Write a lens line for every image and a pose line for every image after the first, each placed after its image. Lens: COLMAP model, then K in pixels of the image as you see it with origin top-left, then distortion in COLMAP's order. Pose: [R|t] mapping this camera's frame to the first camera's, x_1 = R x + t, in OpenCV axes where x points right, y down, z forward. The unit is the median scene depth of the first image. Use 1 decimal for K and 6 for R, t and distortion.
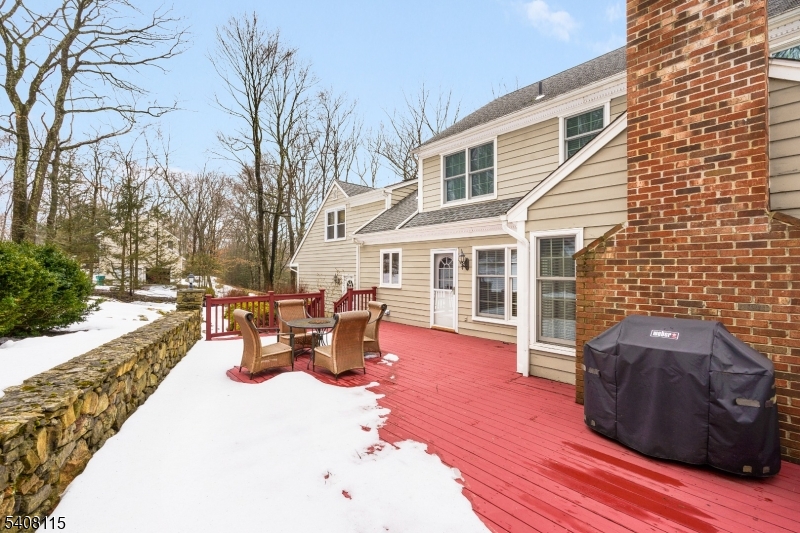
lens RADIAL K [[348.5, 0, 401.2], [0, 348.5, 265.9], [0, 0, 1]] dist [-0.001601, -0.000093]
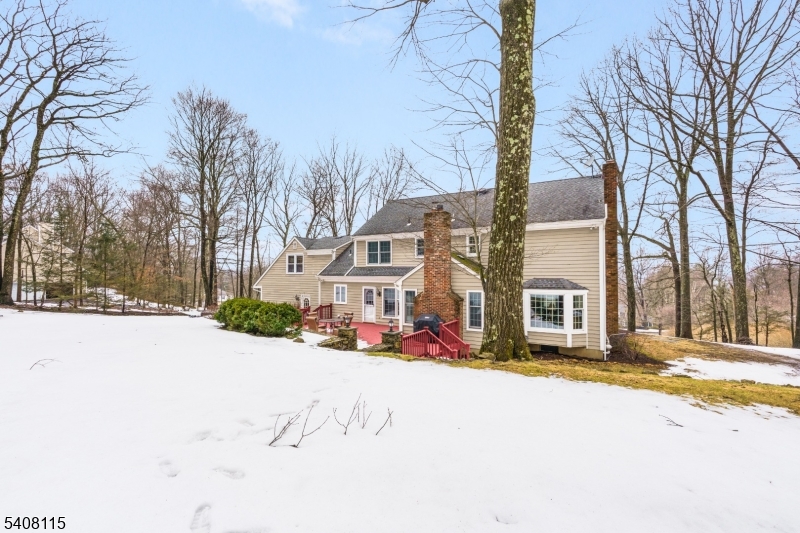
lens RADIAL K [[348.5, 0, 402.5], [0, 348.5, 267.1], [0, 0, 1]] dist [-0.001601, -0.000093]
pose [[0.950359, 0.002218, 0.311147, -0.353424], [-0.001268, 0.999994, -0.003256, -0.160439], [-0.311152, 0.002700, 0.950356, -1.143787]]
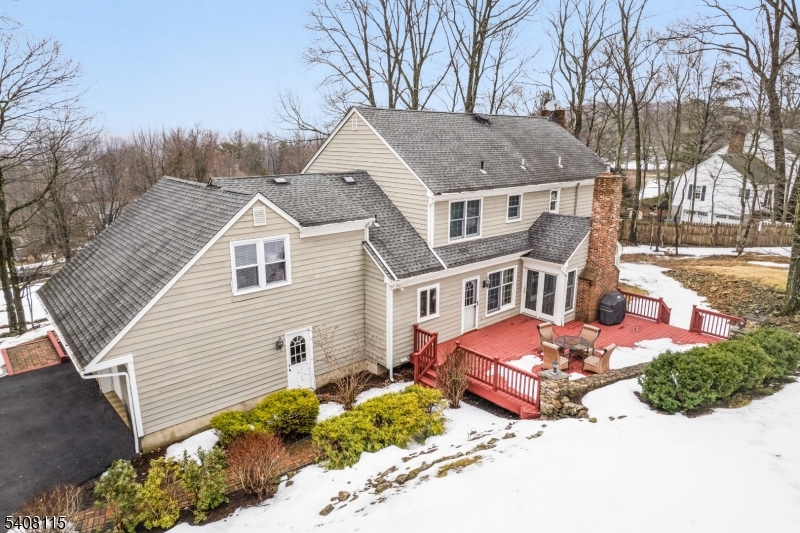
lens RADIAL K [[502.6, 0, 399.7], [0, 502.6, 267.3], [0, 0, 1]] dist [-0.000364, 0.000081]
pose [[0.010179, -0.250963, 0.967943, -1.716226], [-0.016433, 0.967821, 0.251104, -0.556423], [-0.999813, -0.018463, 0.005728, 1.213975]]
